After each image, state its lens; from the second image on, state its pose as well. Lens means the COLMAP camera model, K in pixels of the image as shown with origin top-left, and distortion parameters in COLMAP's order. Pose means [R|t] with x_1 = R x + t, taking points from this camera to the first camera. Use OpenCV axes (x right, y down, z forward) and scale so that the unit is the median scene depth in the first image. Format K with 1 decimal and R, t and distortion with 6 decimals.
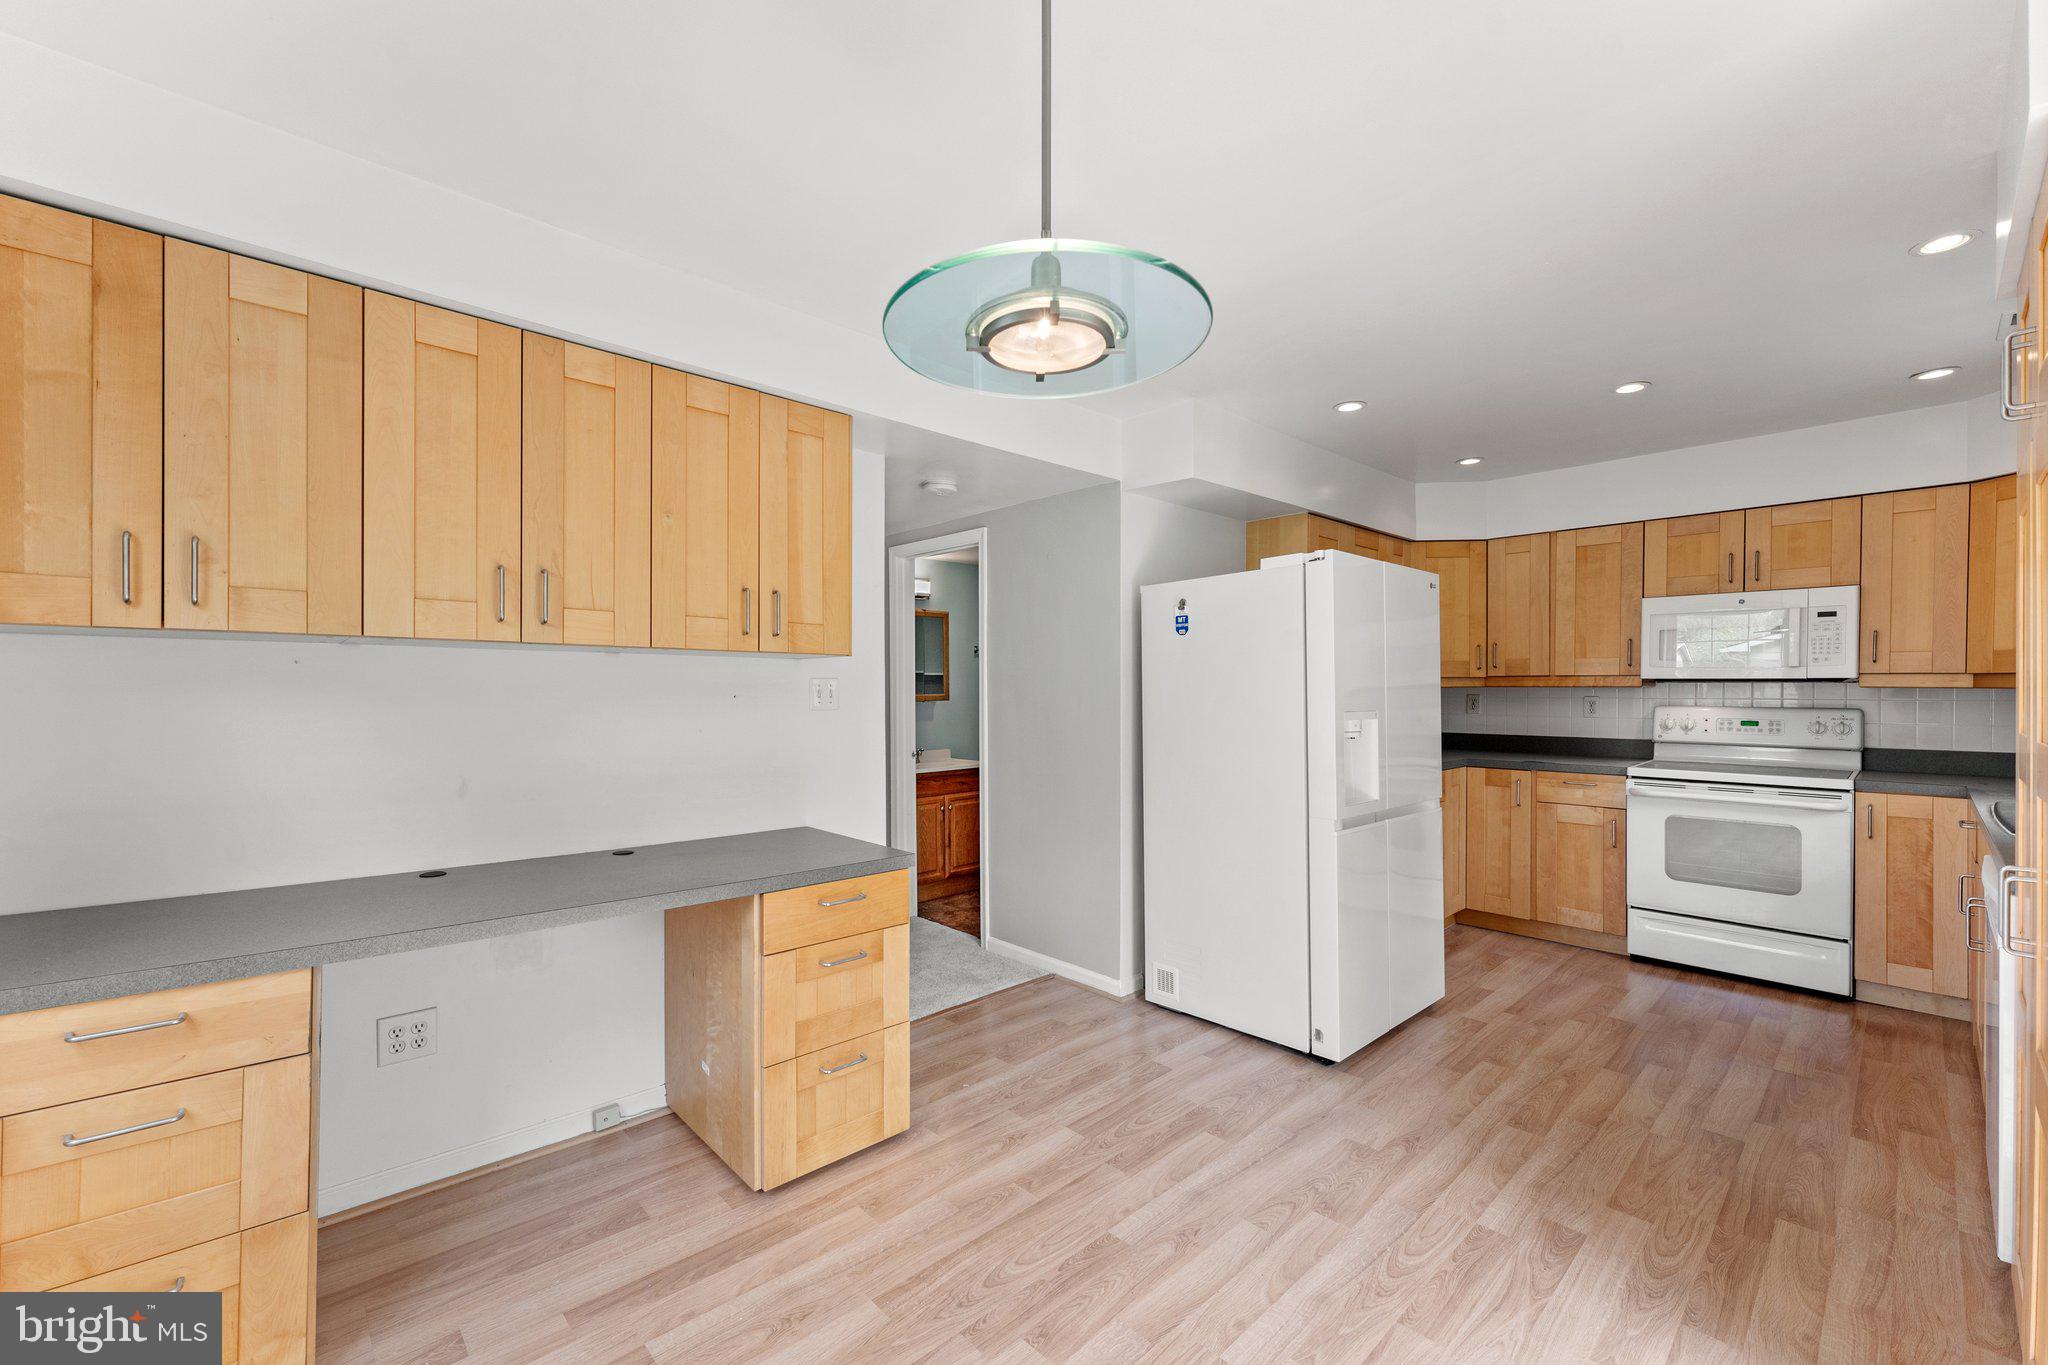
lens RADIAL K [[824.8, 0, 1044.9], [0, 824.8, 685.1], [0, 0, 1]] dist [0.002354, 0.001172]
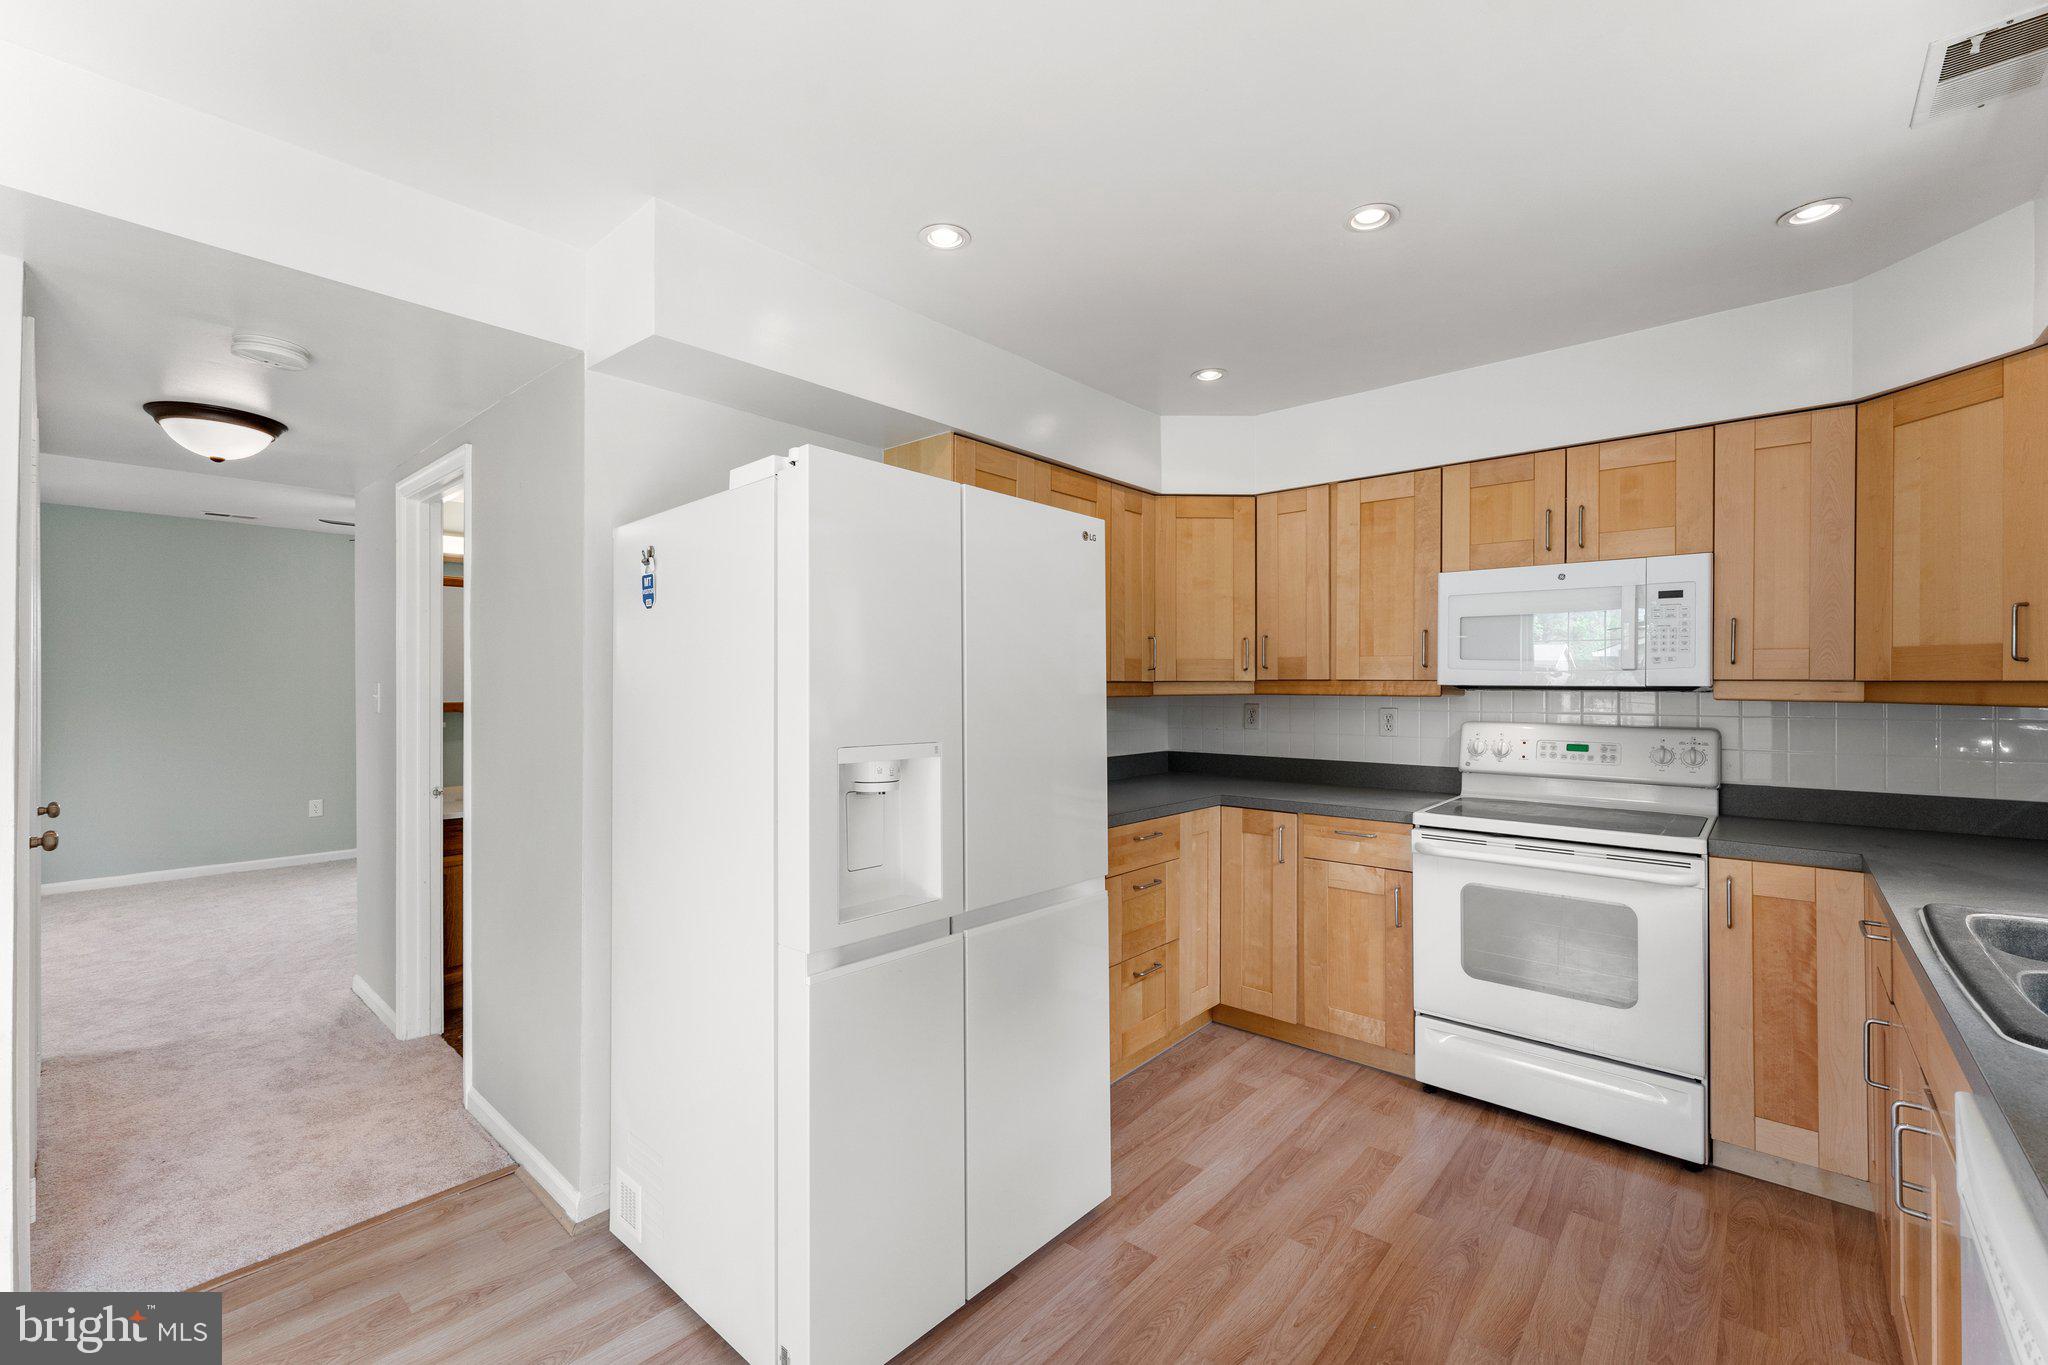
lens RADIAL K [[824.8, 0, 1063.1], [0, 824.8, 670.1], [0, 0, 1]] dist [0.002354, 0.001172]
pose [[0.994745, 0.006157, 0.102199, 0.289076], [-0.004359, 0.999832, -0.017812, -0.005825], [-0.102292, 0.017273, 0.994604, 0.285871]]
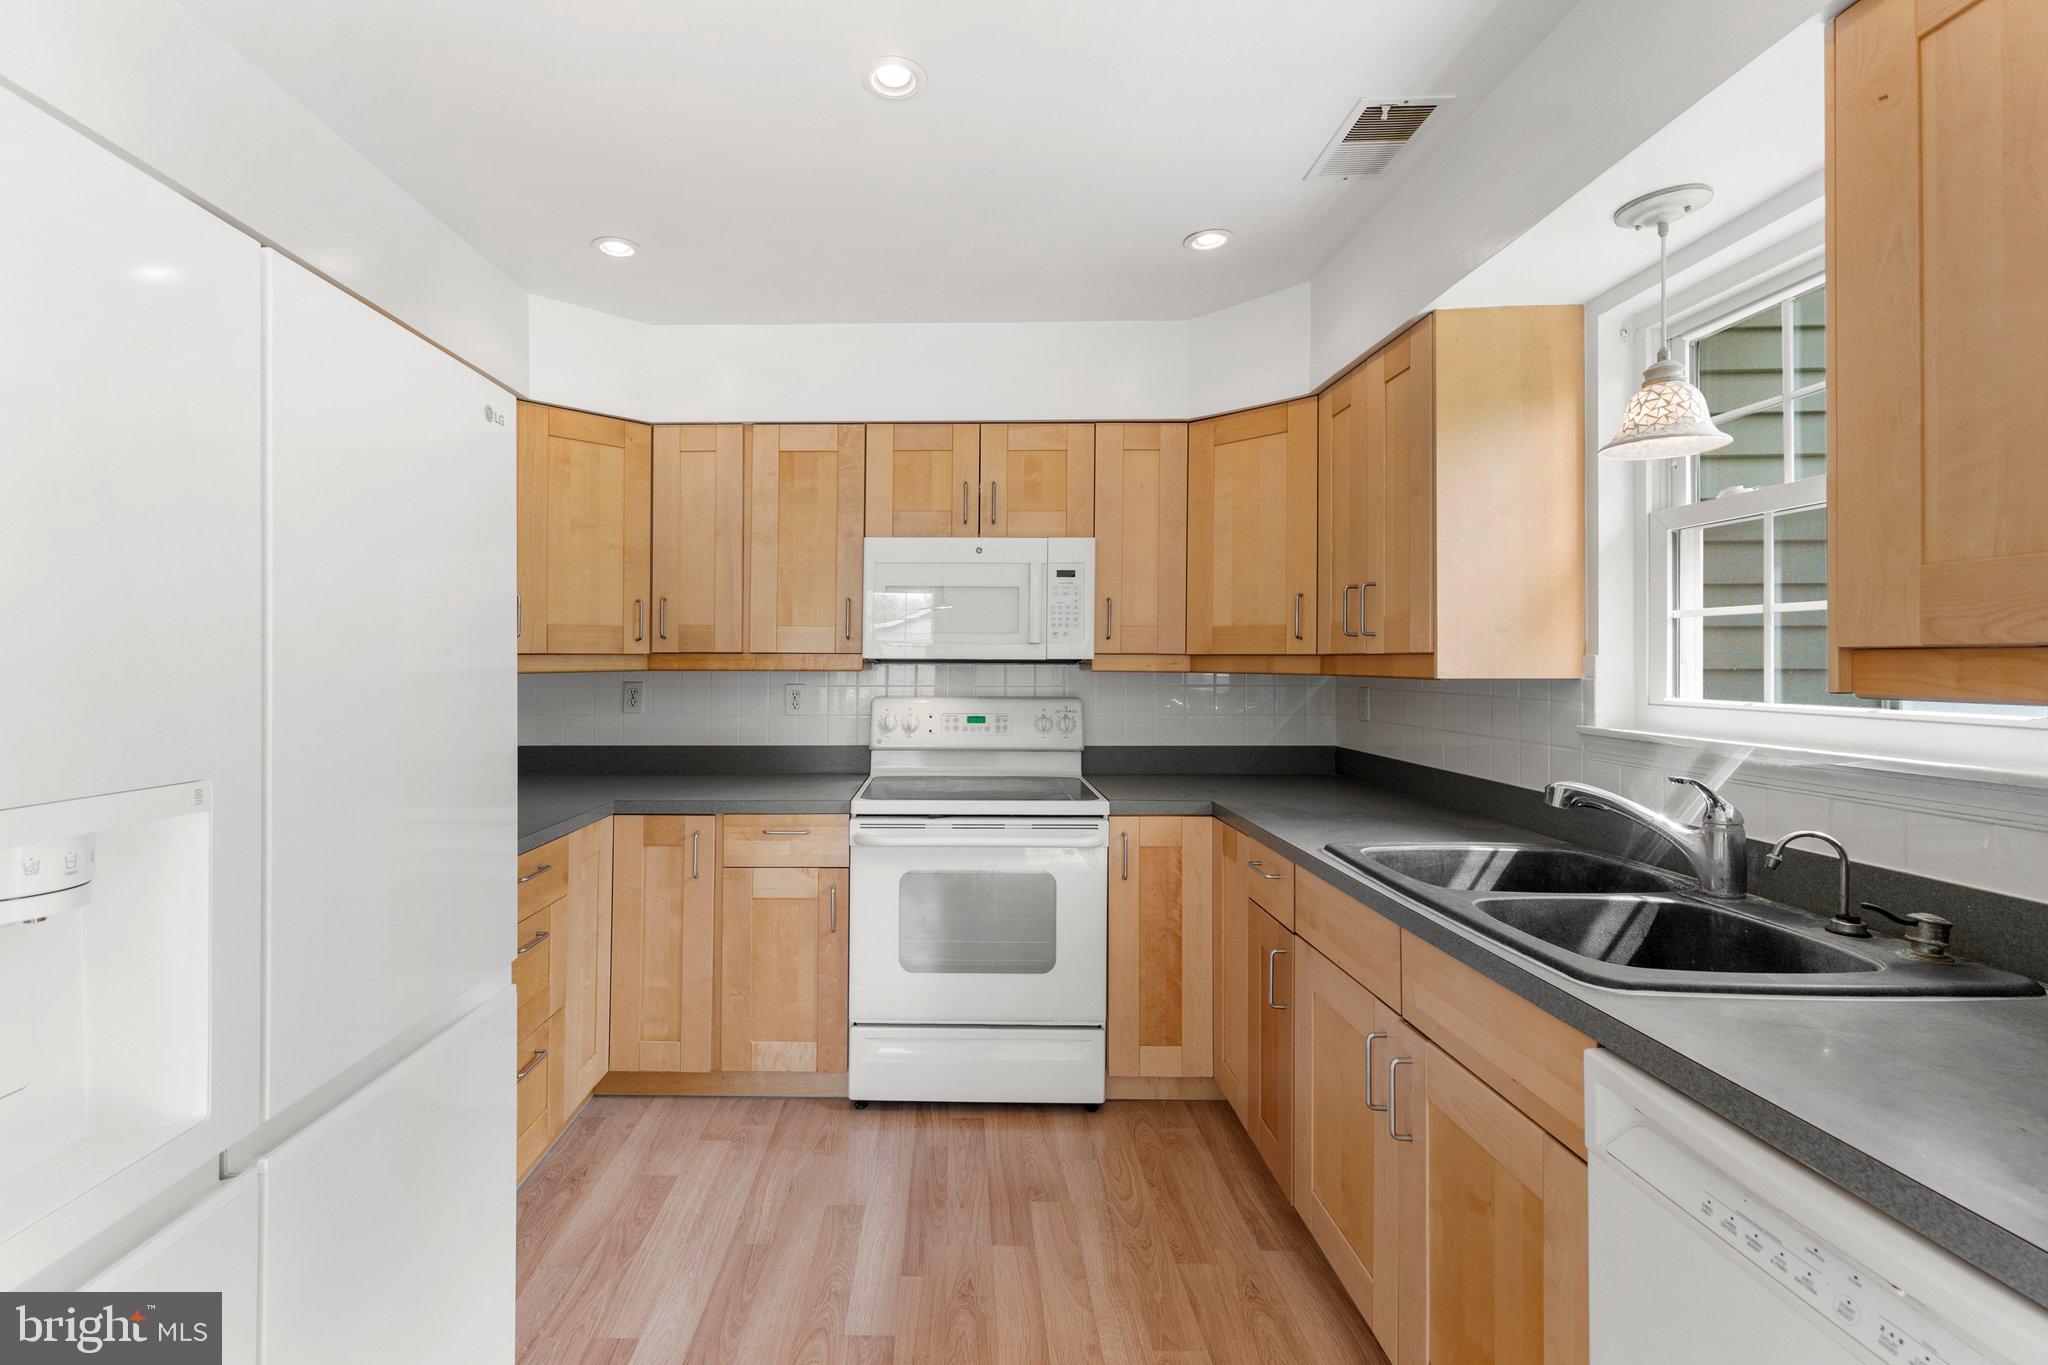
lens RADIAL K [[824.8, 0, 904.1], [0, 824.8, 645.1], [0, 0, 1]] dist [0.002354, 0.001172]
pose [[0.722944, 0.015707, 0.690728, 0.257212], [-0.001988, 0.999785, -0.020653, -0.004196], [-0.690903, 0.013558, 0.722820, 0.444083]]
